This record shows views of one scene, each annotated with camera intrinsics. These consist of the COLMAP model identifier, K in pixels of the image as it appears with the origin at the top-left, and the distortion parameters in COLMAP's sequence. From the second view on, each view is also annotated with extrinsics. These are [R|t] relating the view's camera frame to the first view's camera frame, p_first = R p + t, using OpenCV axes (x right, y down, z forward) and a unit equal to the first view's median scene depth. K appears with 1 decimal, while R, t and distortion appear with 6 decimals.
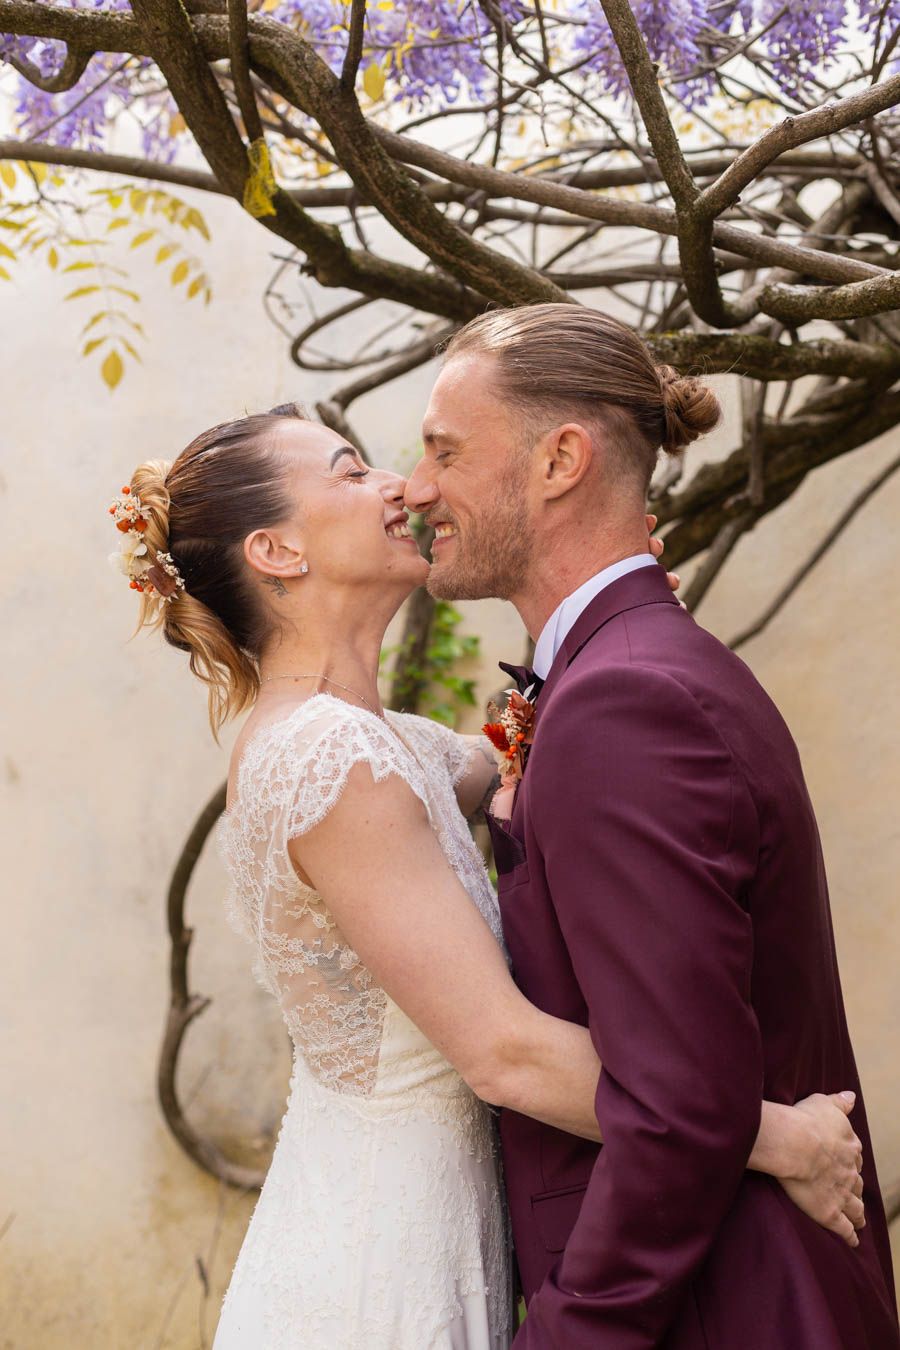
lens RADIAL K [[2019.4, 0, 443.3], [0, 2019.4, 672.0], [0, 0, 1]] dist [0.000658, 0.000000]
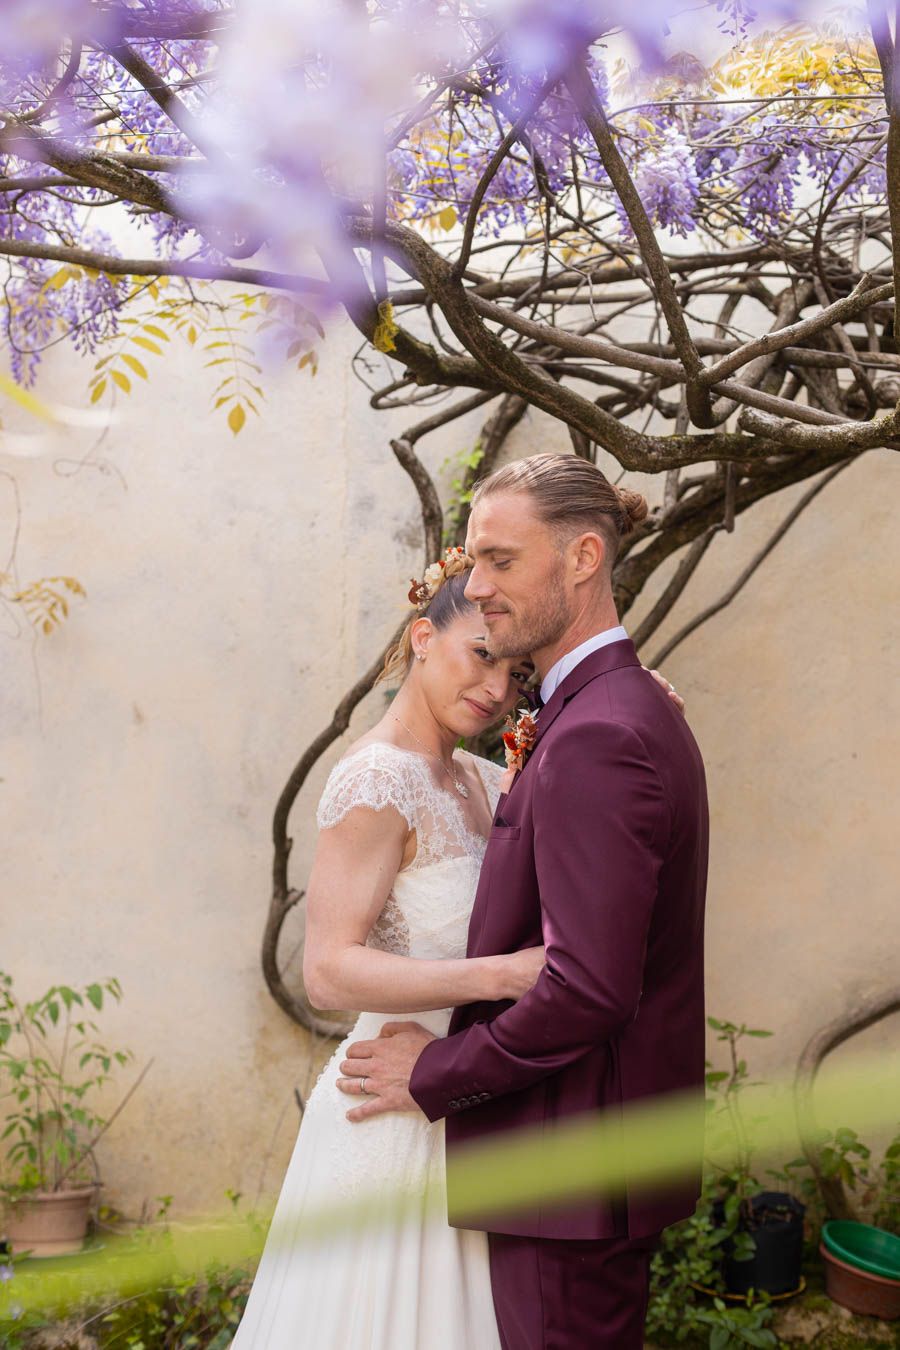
lens RADIAL K [[2019.4, 0, 450.1], [0, 2019.4, 680.4], [0, 0, 1]] dist [0.000658, 0.000000]
pose [[0.999420, -0.006913, 0.033349, -0.073427], [0.004482, 0.997364, 0.072419, -0.077186], [-0.033762, -0.072228, 0.996817, -0.327827]]
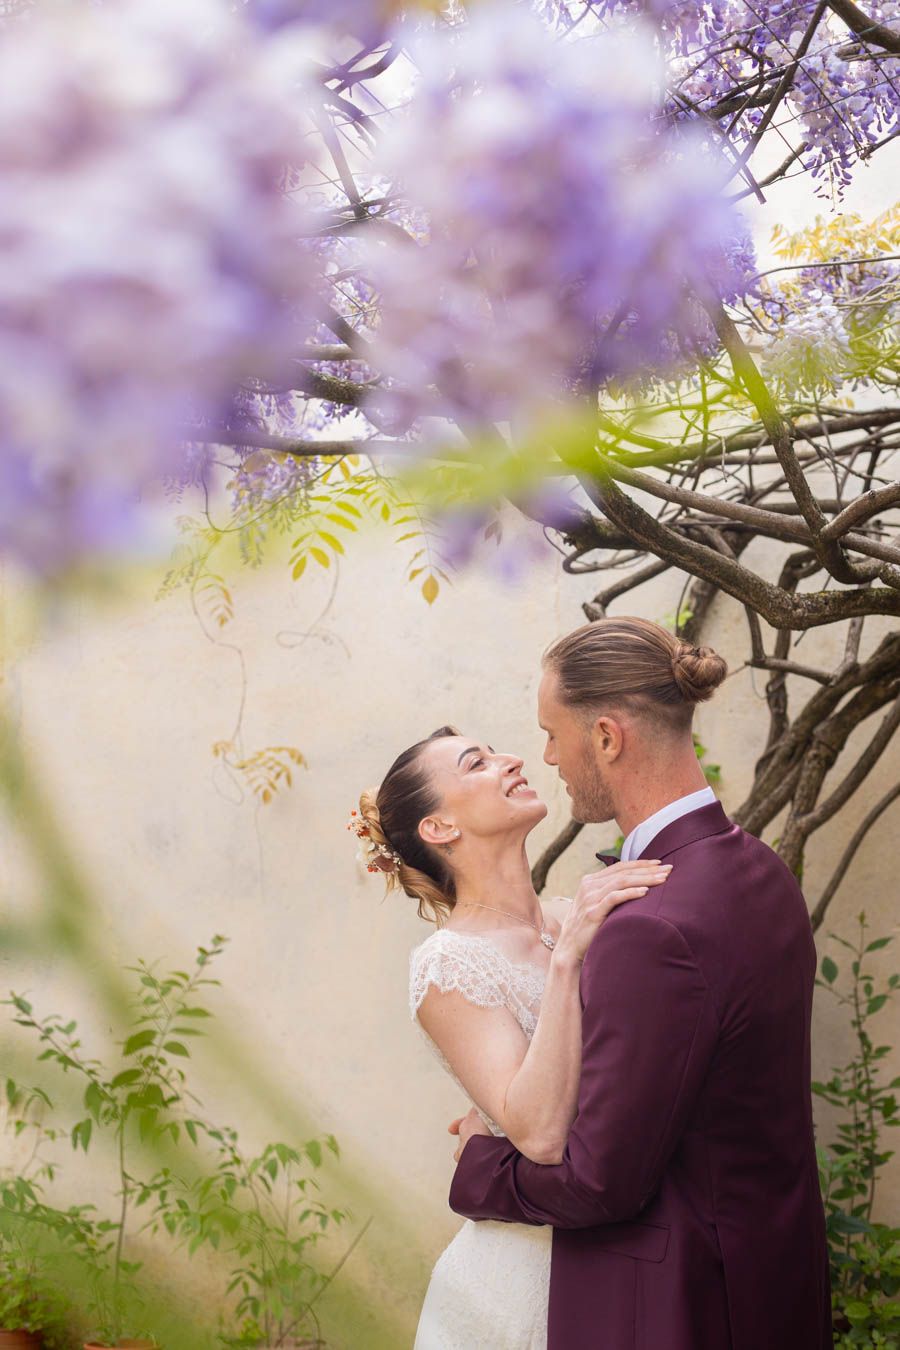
lens RADIAL K [[2019.4, 0, 441.8], [0, 2019.4, 686.7], [0, 0, 1]] dist [0.000658, 0.000000]
pose [[0.988346, -0.027758, -0.149672, 0.044963], [0.026910, 0.999608, -0.007691, -0.075473], [0.149827, 0.003573, 0.988706, -0.342260]]
